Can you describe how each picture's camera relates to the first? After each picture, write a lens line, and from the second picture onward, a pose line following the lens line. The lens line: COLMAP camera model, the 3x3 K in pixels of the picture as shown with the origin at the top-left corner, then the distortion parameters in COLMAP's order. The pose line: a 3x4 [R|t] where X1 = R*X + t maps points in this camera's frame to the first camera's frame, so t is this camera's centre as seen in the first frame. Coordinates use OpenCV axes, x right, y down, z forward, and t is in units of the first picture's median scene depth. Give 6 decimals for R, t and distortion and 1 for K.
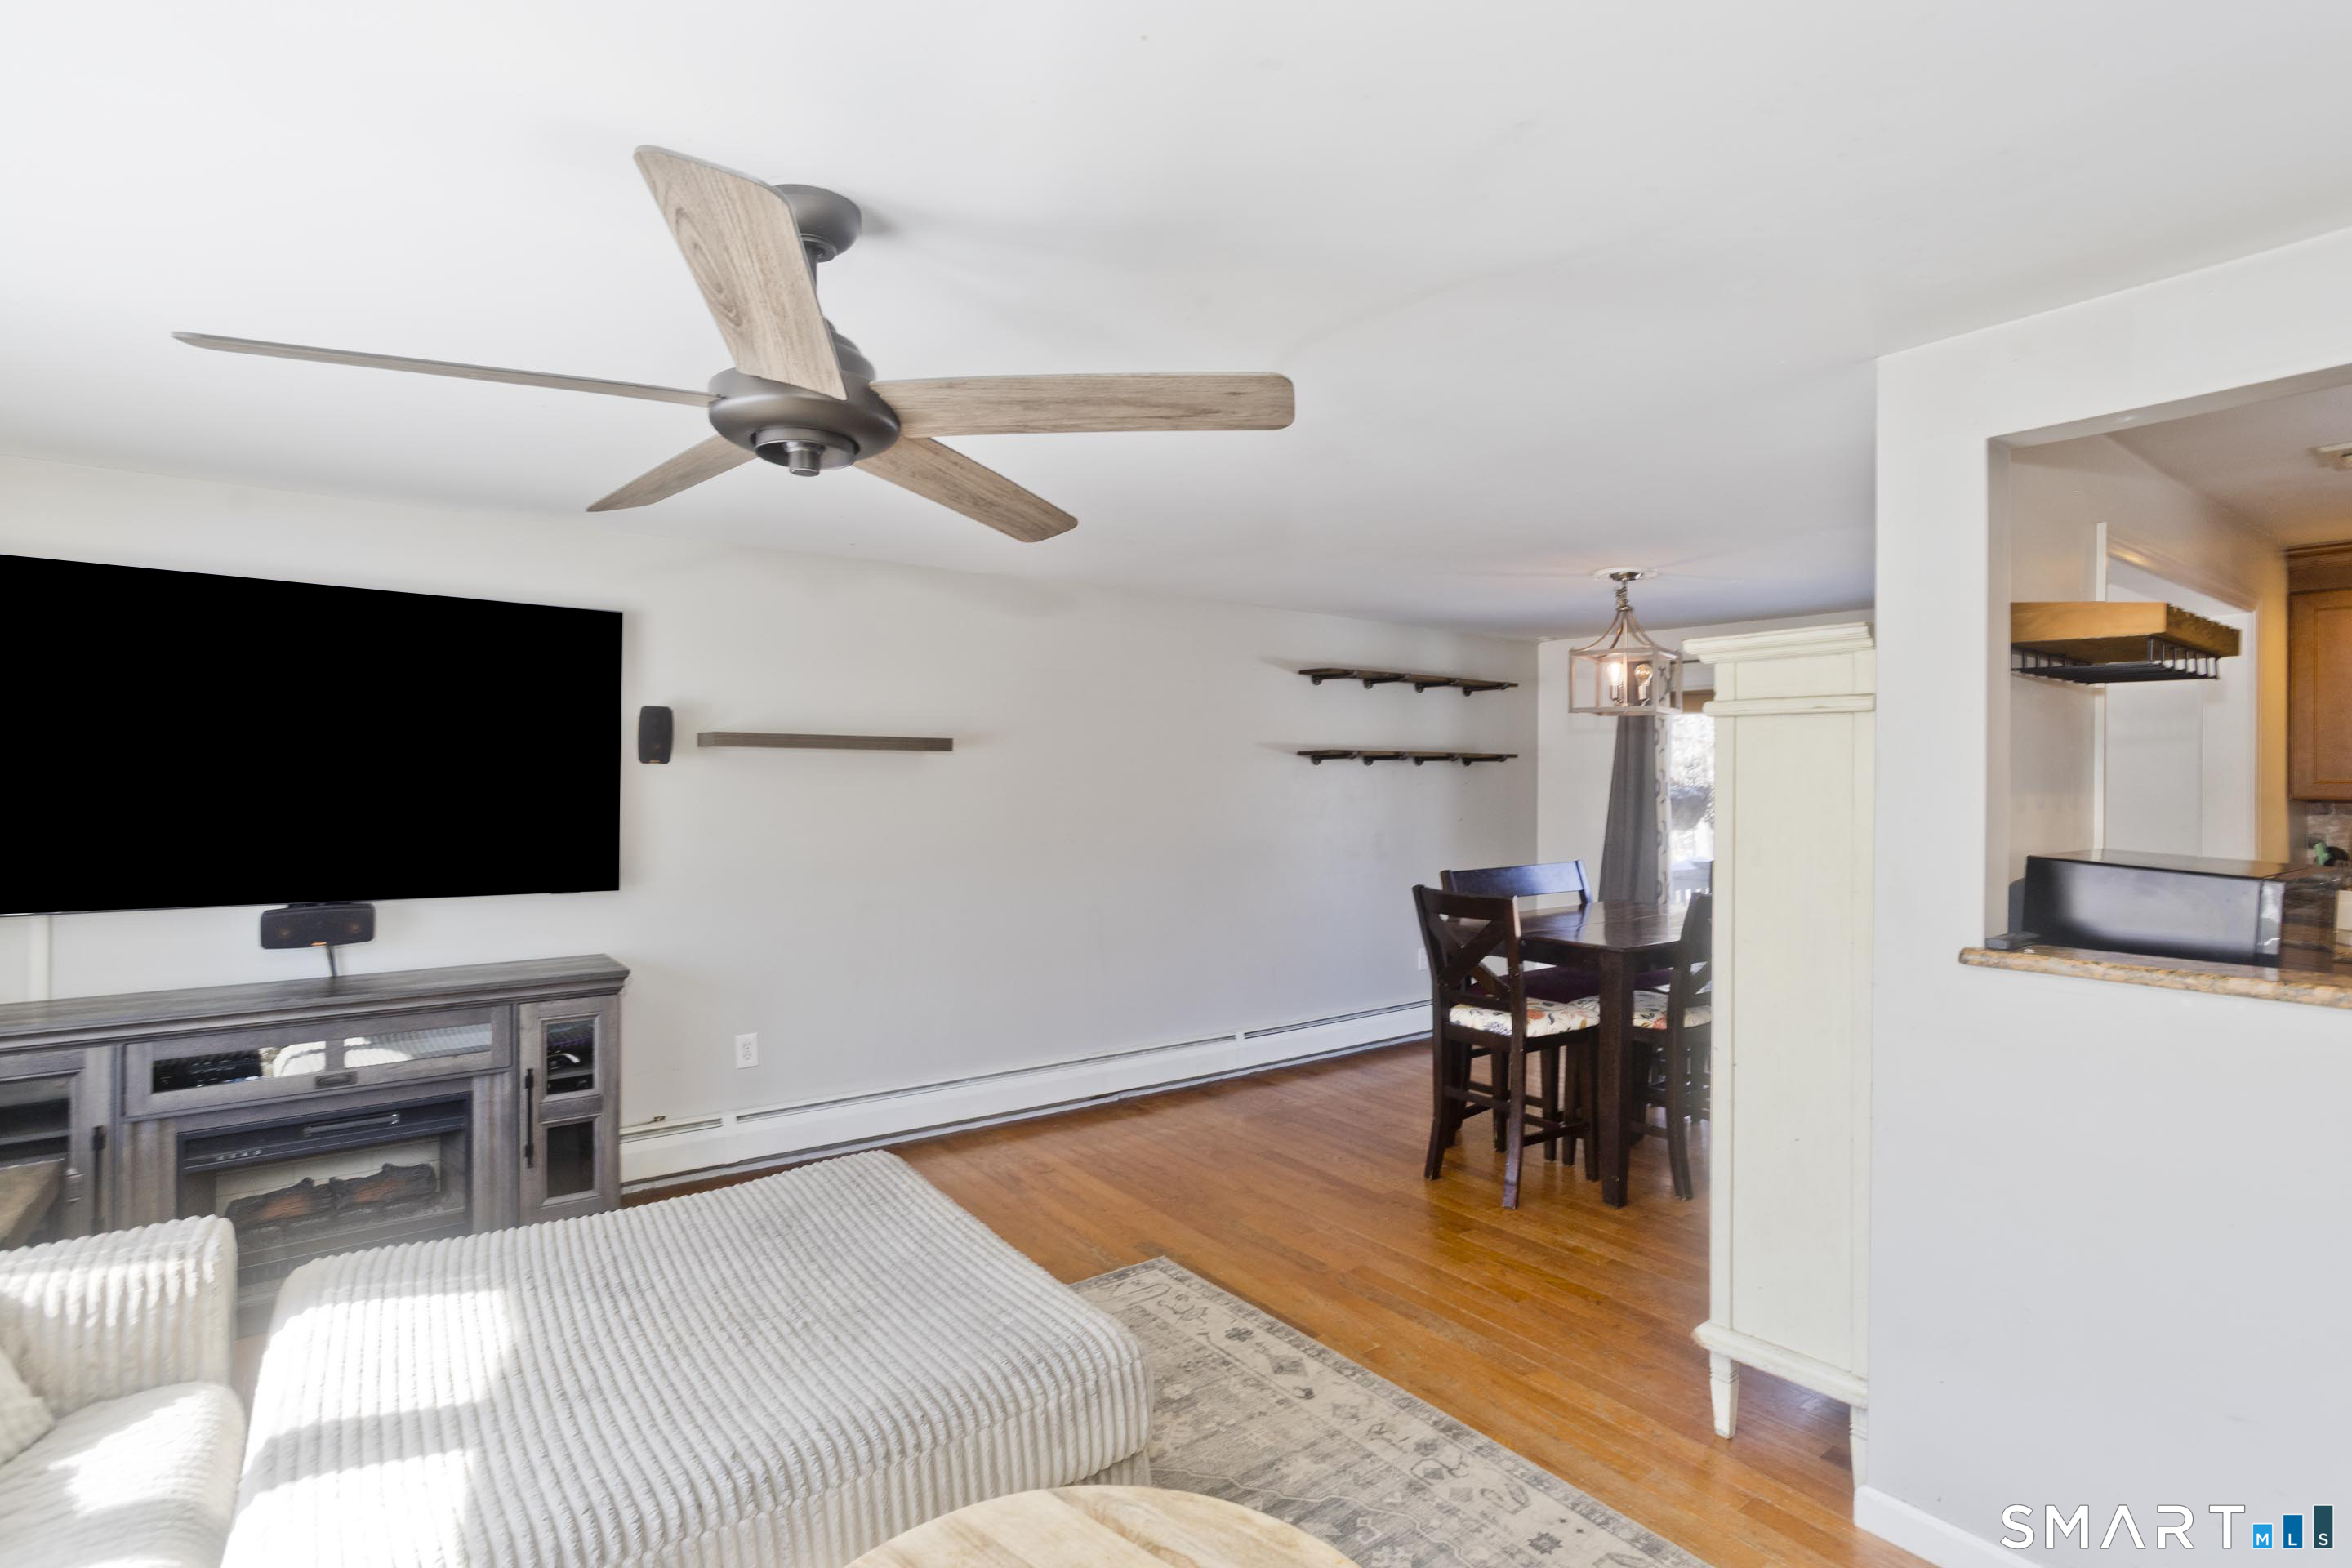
lens RADIAL K [[1134.7, 0, 1188.9], [0, 1134.7, 765.3], [0, 0, 1]] dist [-0.042919, 0.030170]
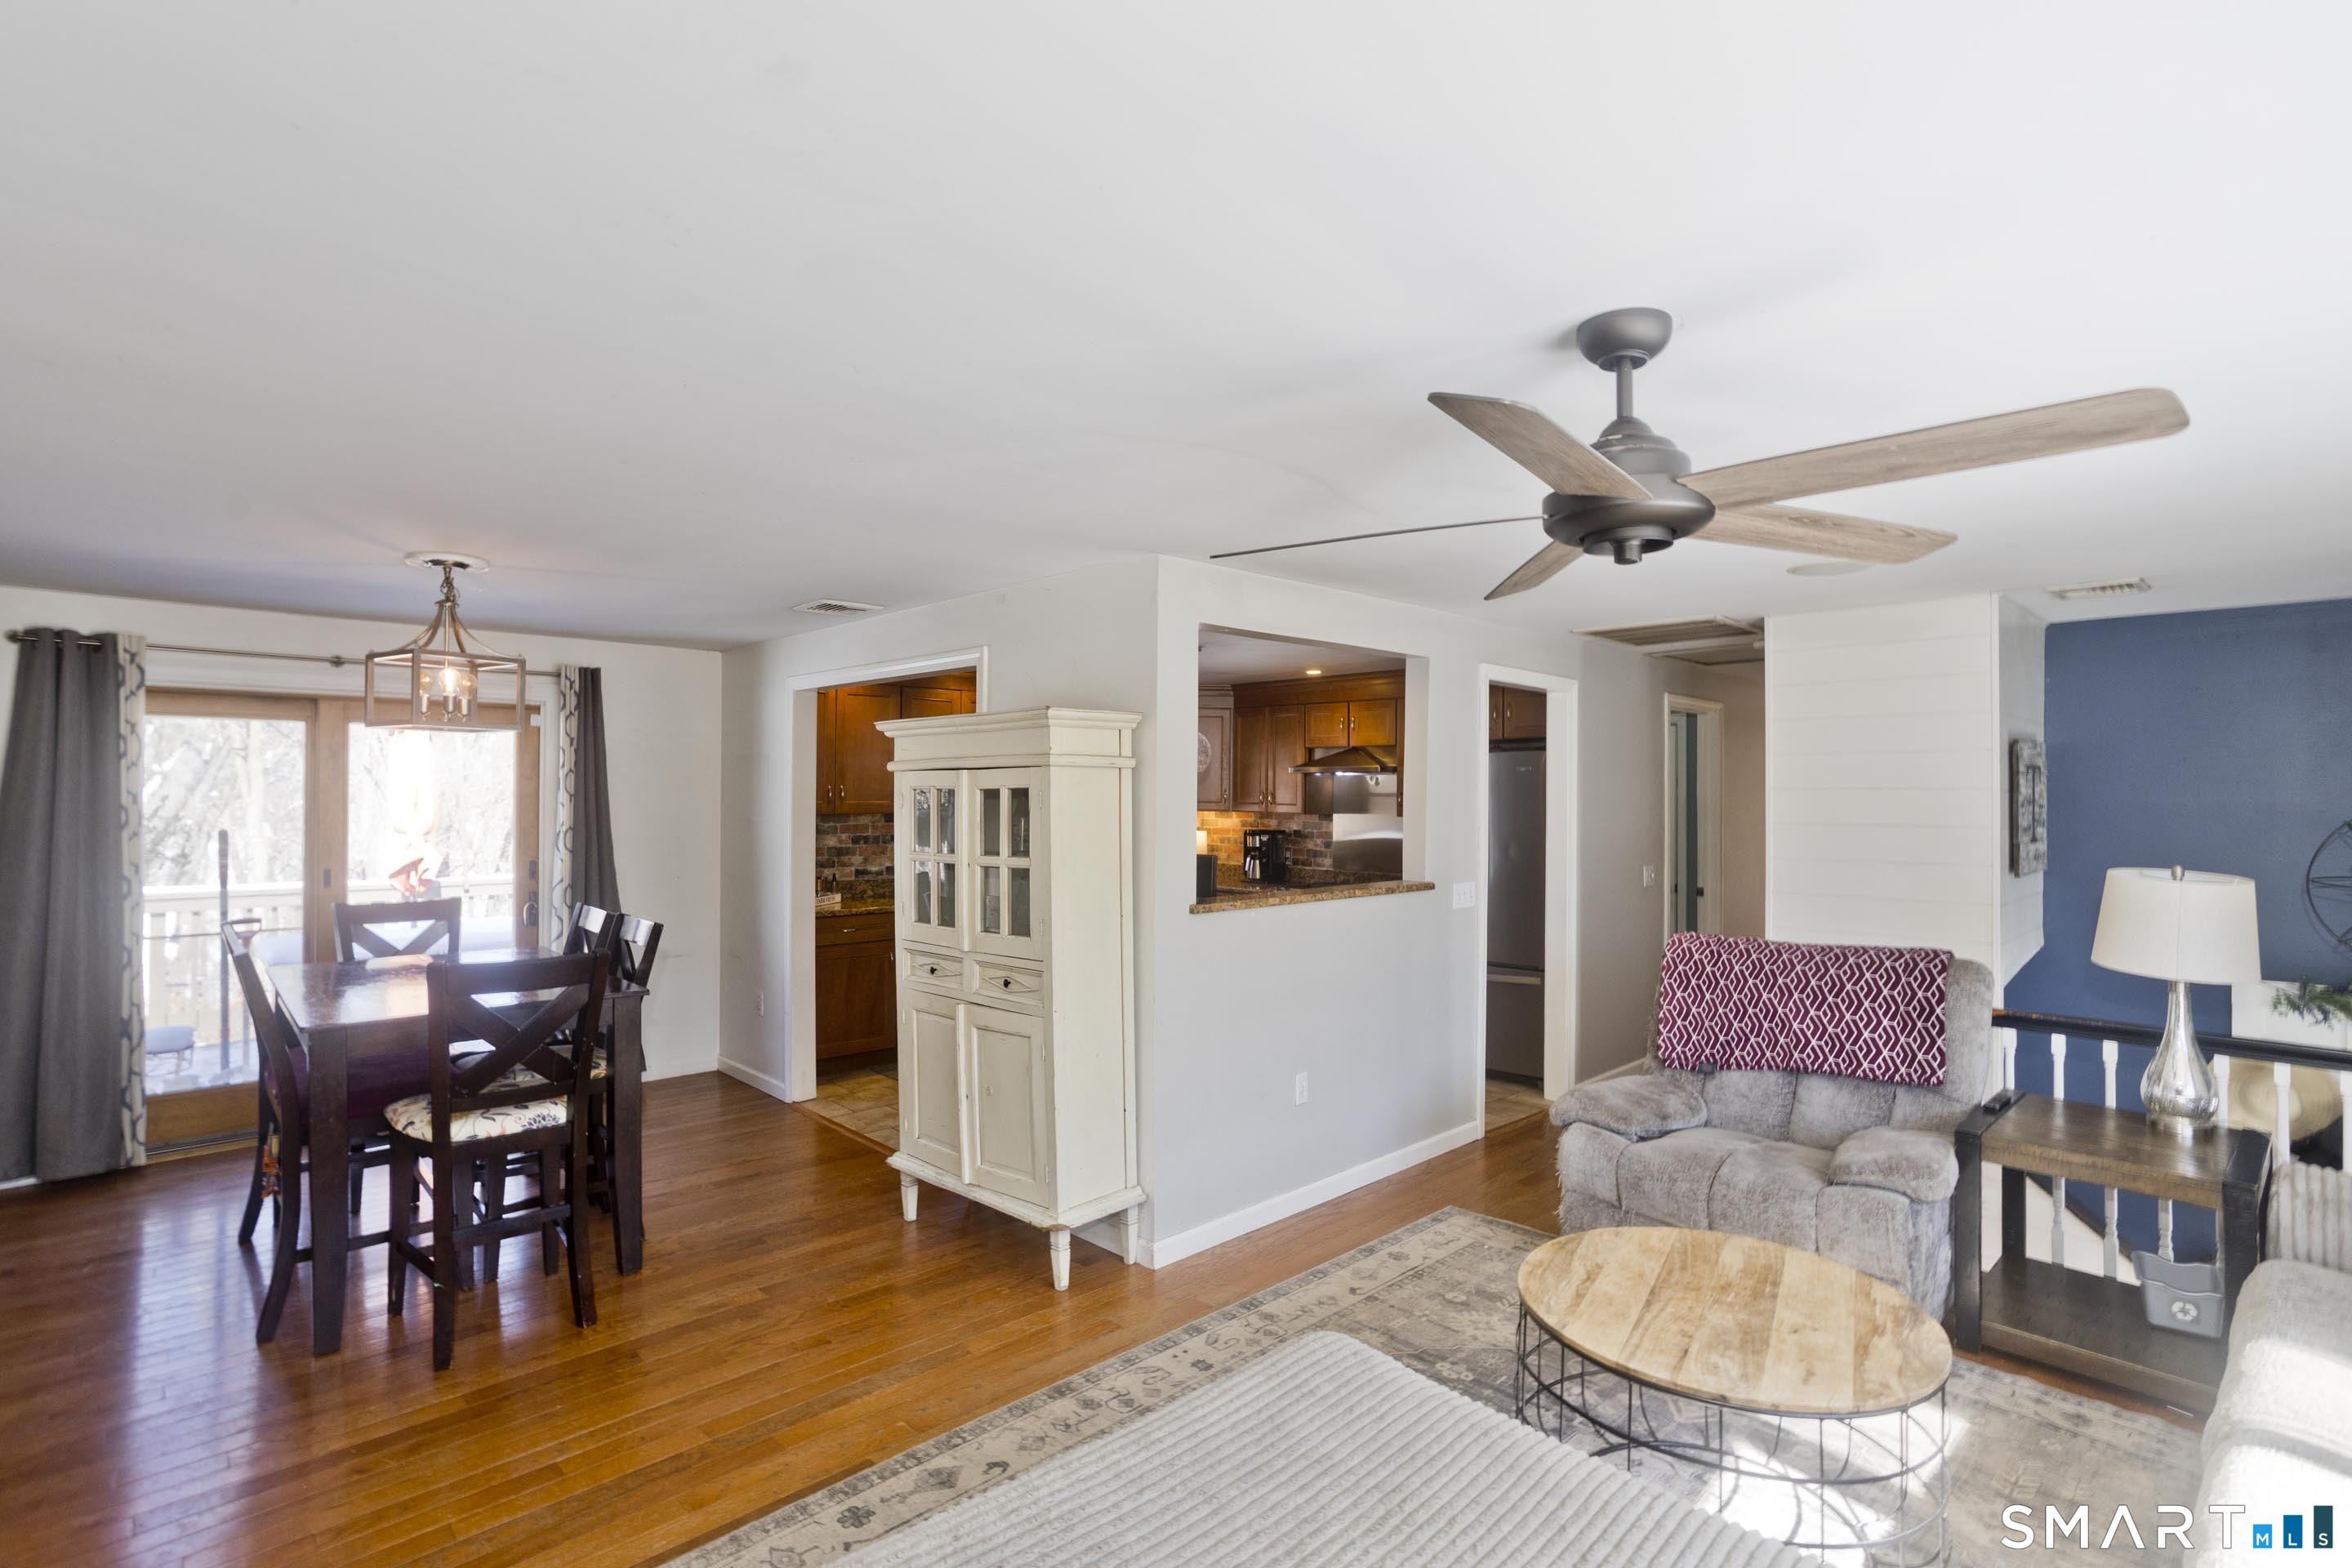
lens RADIAL K [[1137.3, 0, 1180.5], [0, 1137.3, 777.7], [0, 0, 1]] dist [-0.053224, 0.031010]
pose [[-0.122098, 0.007215, 0.992492, -0.772608], [-0.011783, 0.999893, -0.008719, -0.013494], [-0.992448, -0.012759, -0.121999, 0.875744]]
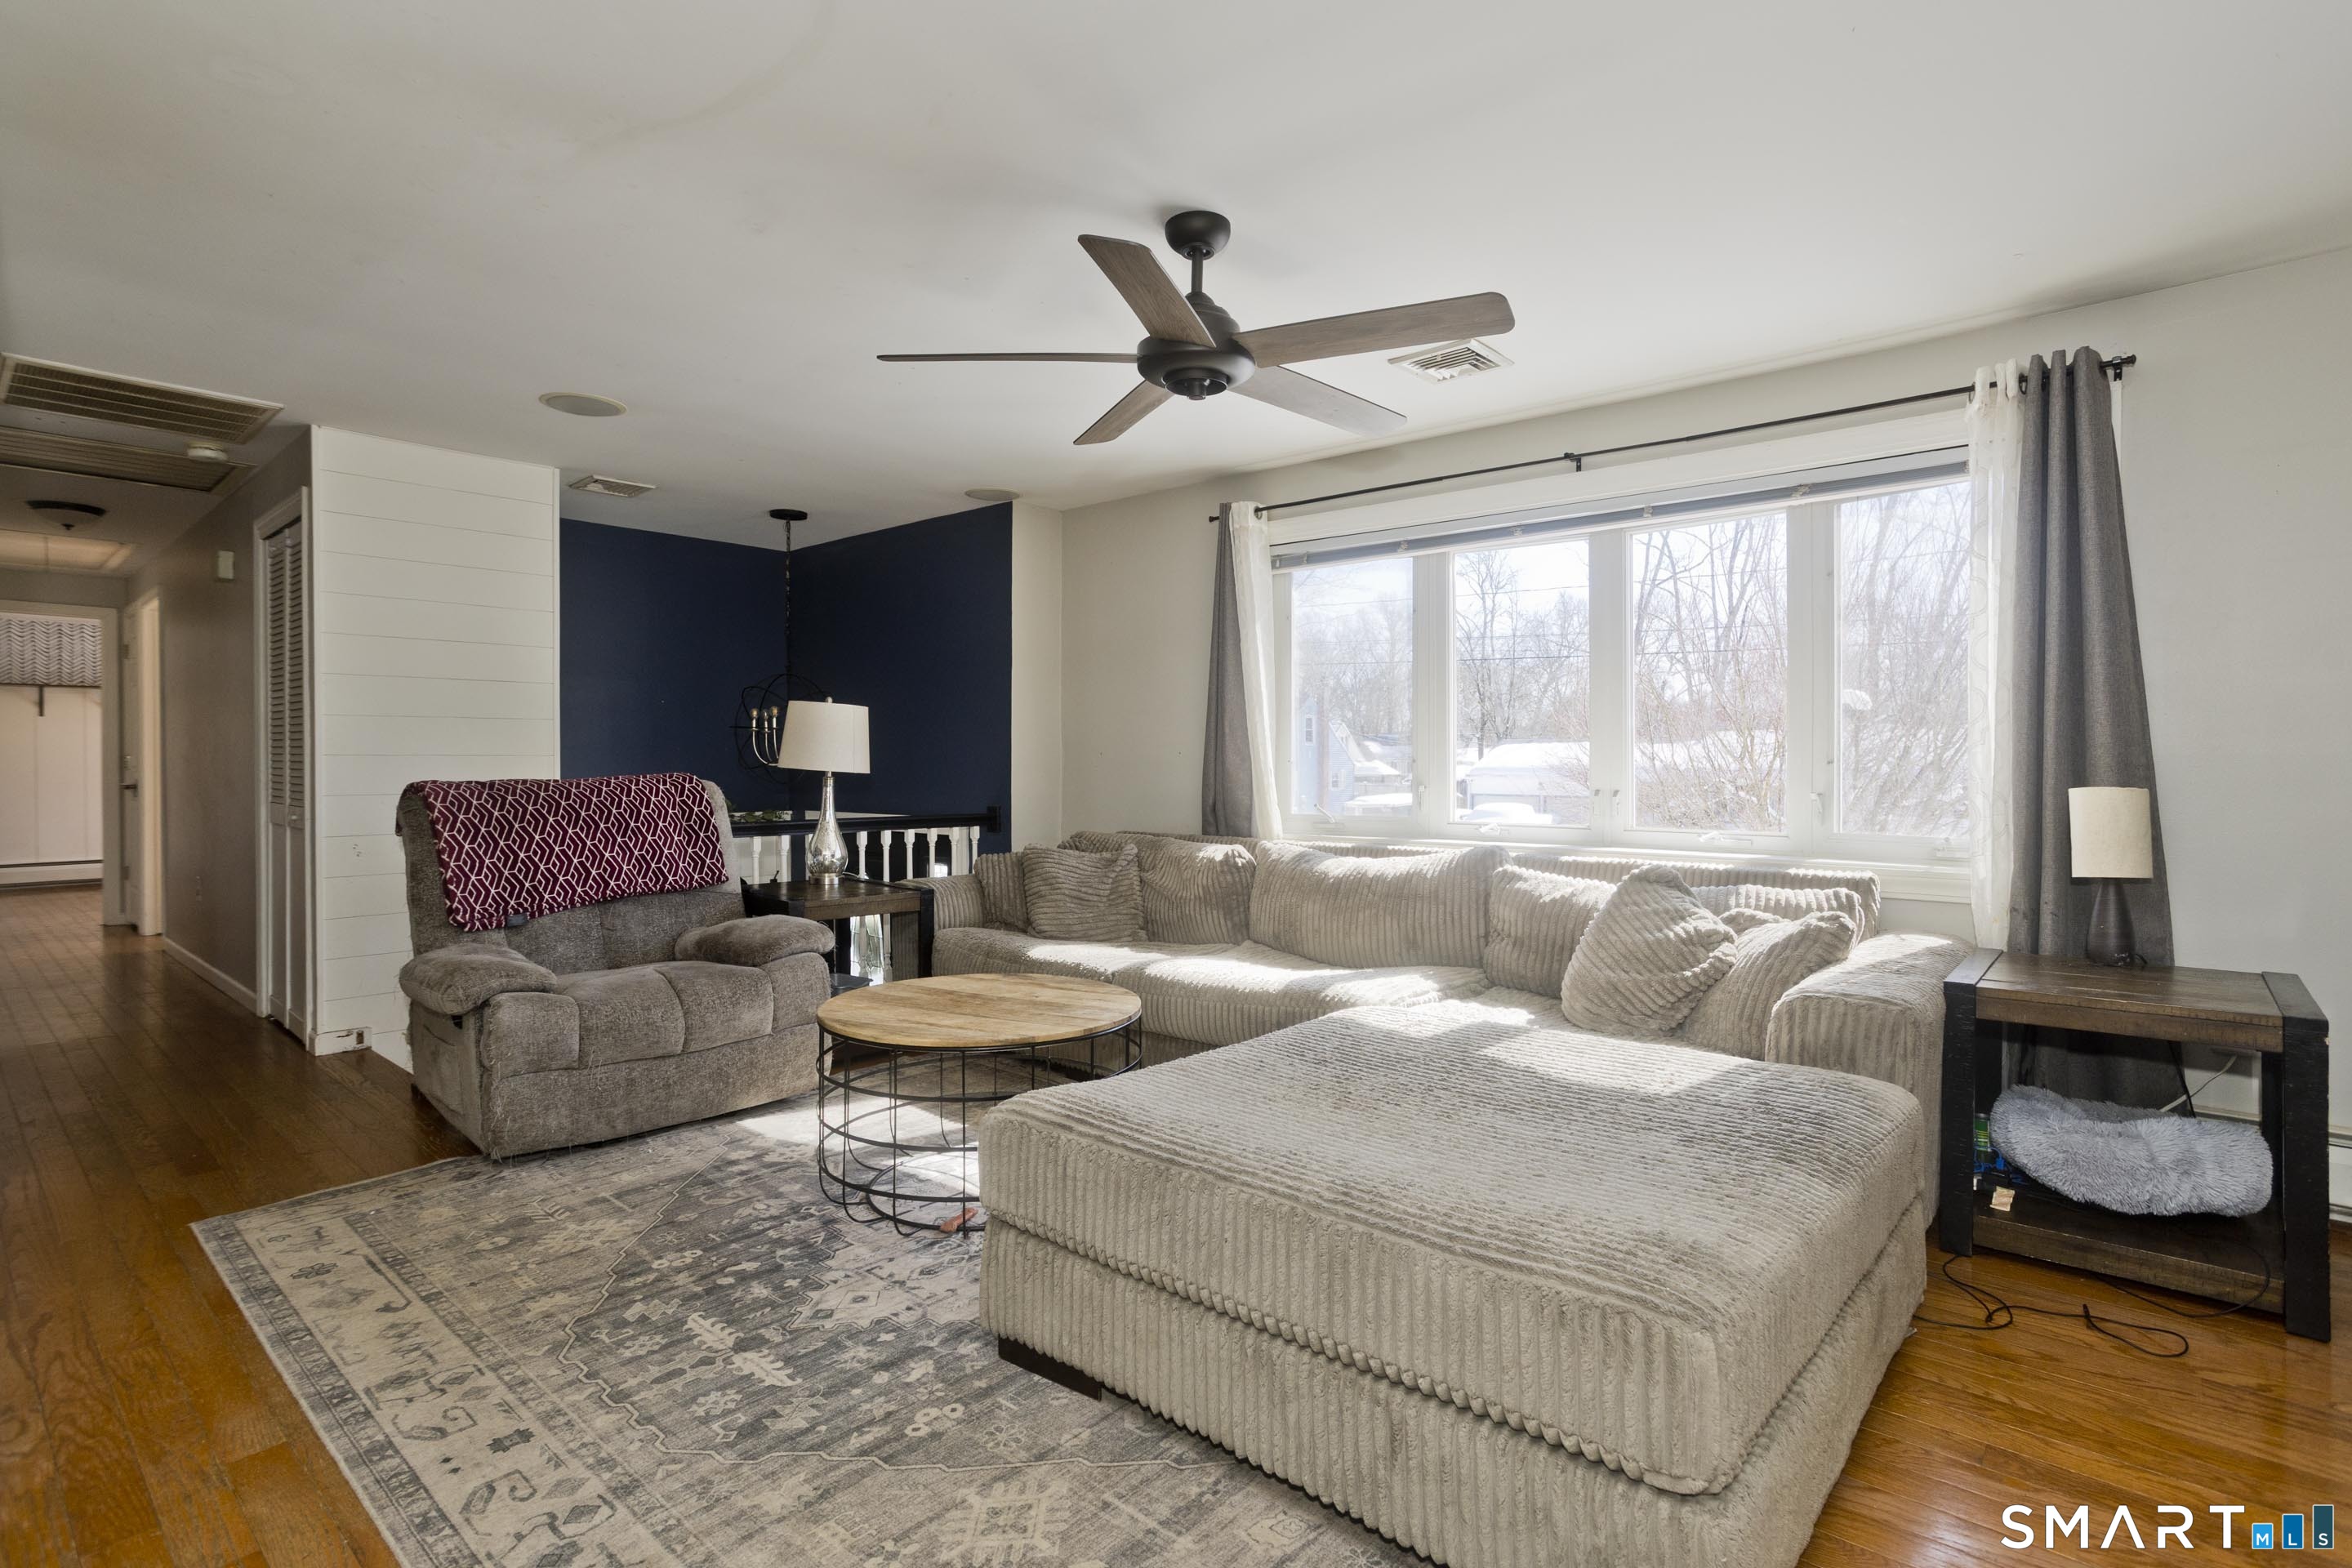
lens RADIAL K [[1153.5, 0, 1177.6], [0, 1153.5, 751.2], [0, 0, 1]] dist [-0.038435, 0.023901]
pose [[-0.980529, -0.002770, -0.196354, -0.000975], [-0.000833, 0.999950, -0.009946, 0.138716], [0.196372, -0.009589, -0.980483, 1.403403]]
